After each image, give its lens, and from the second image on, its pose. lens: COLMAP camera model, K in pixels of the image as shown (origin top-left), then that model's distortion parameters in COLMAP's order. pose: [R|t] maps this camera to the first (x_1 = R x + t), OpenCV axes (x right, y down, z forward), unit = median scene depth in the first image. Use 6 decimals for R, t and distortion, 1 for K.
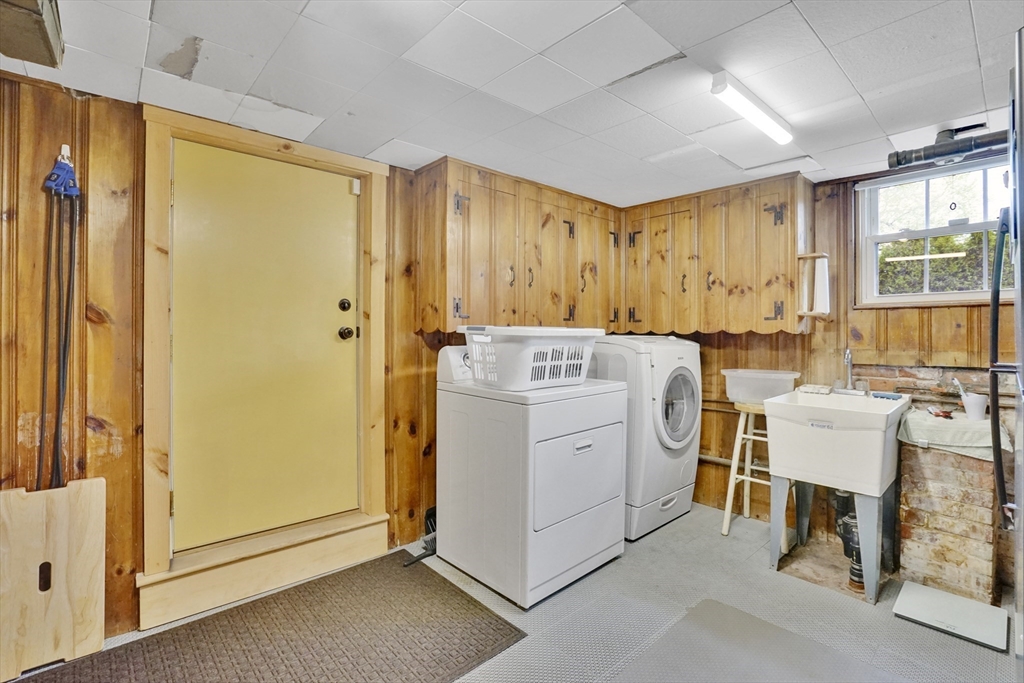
lens RADIAL K [[474.8, 0, 503.1], [0, 474.8, 335.3], [0, 0, 1]] dist [-0.047981, 0.015504]
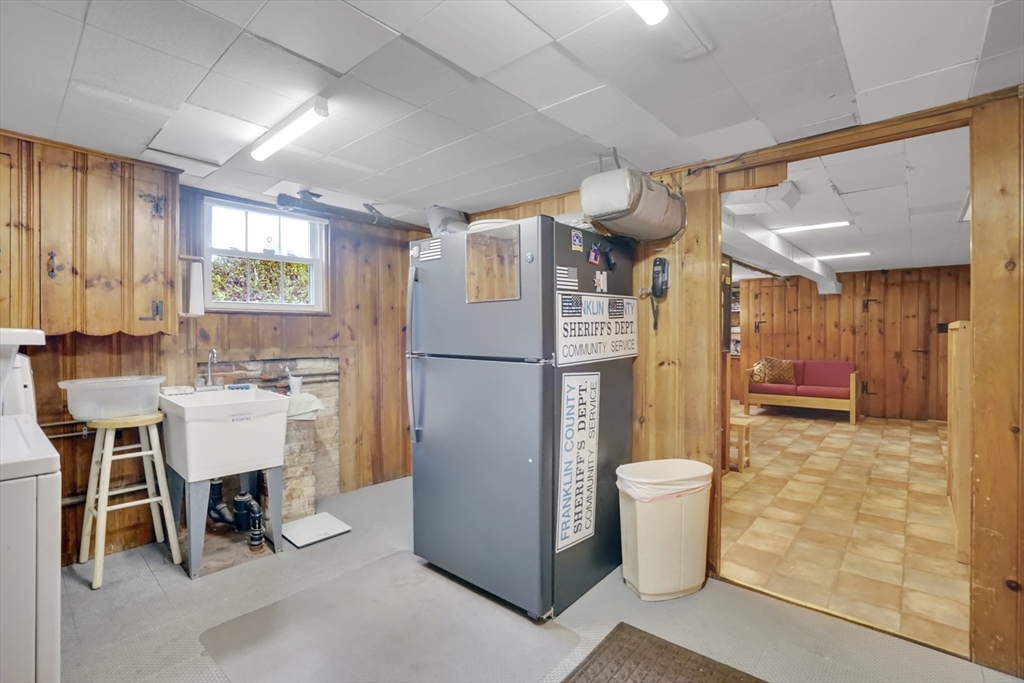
lens RADIAL K [[474.8, 0, 503.1], [0, 474.8, 335.3], [0, 0, 1]] dist [-0.047981, 0.015504]
pose [[-0.115133, -0.007851, 0.993319, -0.413437], [0.000976, 0.999967, 0.008016, -0.010385], [-0.993350, 0.001892, -0.115122, 0.432368]]
